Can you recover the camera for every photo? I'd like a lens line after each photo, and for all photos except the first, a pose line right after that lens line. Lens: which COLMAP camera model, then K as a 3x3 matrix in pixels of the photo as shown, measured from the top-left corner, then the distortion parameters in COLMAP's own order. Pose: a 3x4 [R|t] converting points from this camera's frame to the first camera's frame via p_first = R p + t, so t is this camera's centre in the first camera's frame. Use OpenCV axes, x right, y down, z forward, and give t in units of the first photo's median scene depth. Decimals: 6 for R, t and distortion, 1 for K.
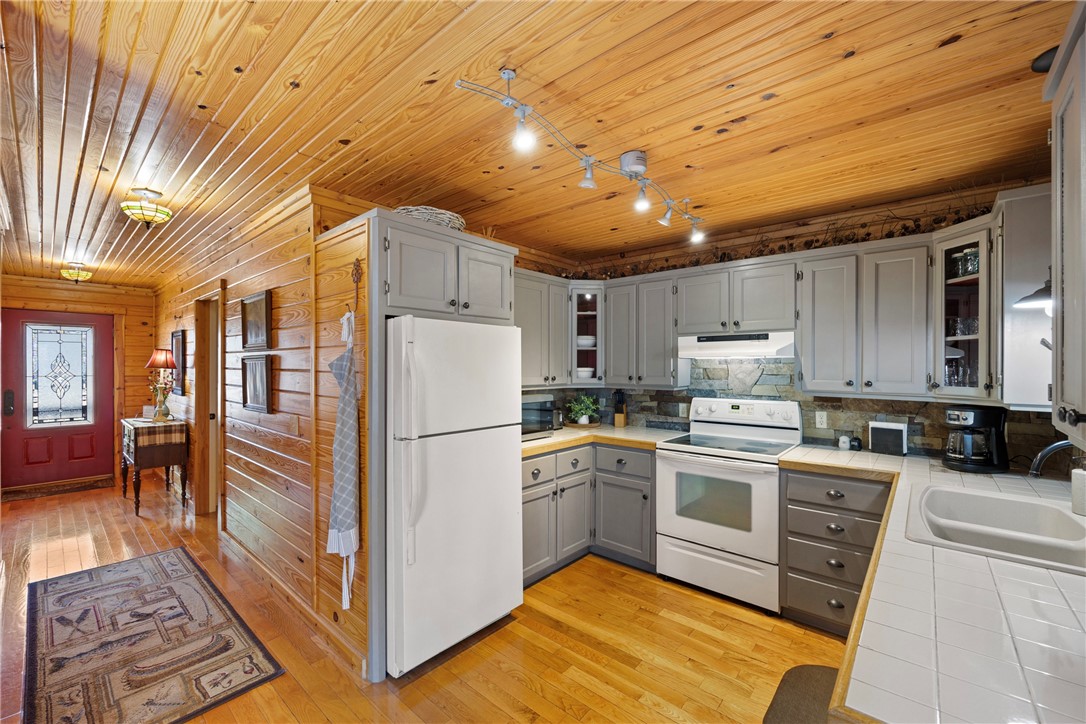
lens RADIAL K [[441.5, 0, 541.8], [0, 441.5, 367.8], [0, 0, 1]] dist [-0.000423, 0.000020]
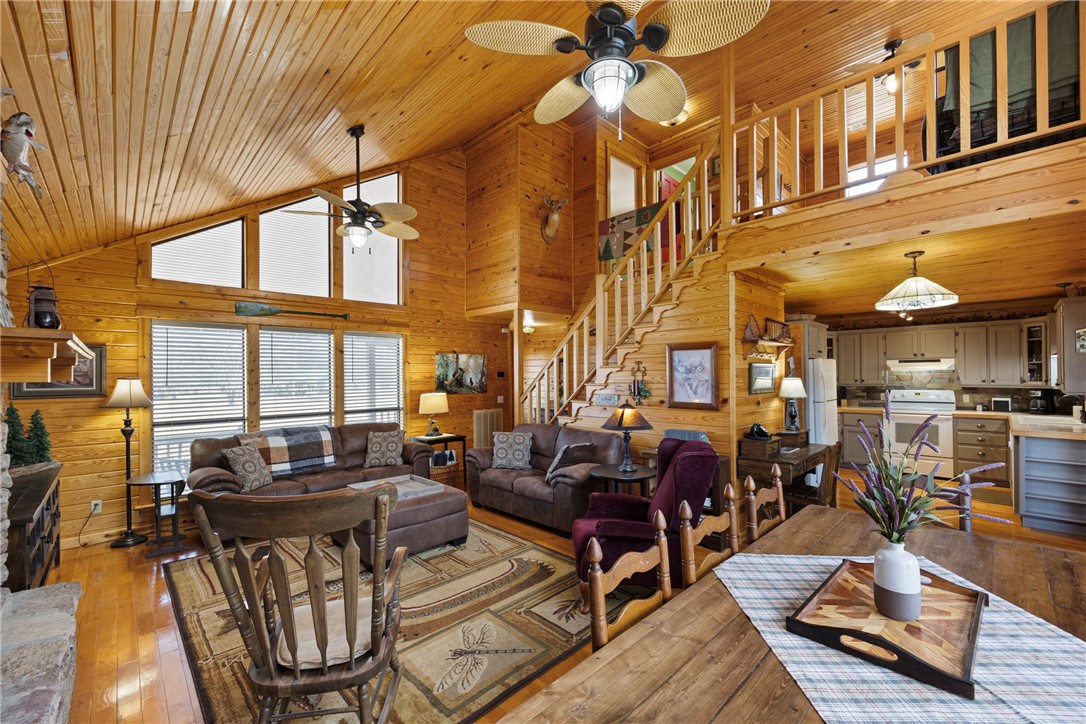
lens RADIAL K [[444.8, 0, 545.0], [0, 444.8, 371.9], [0, 0, 1]] dist [0.001807, 0.000168]
pose [[0.997054, -0.012363, -0.075704, -1.307272], [0.011684, 0.999887, -0.009407, -0.017217], [0.075812, 0.008495, 0.997086, -1.388792]]
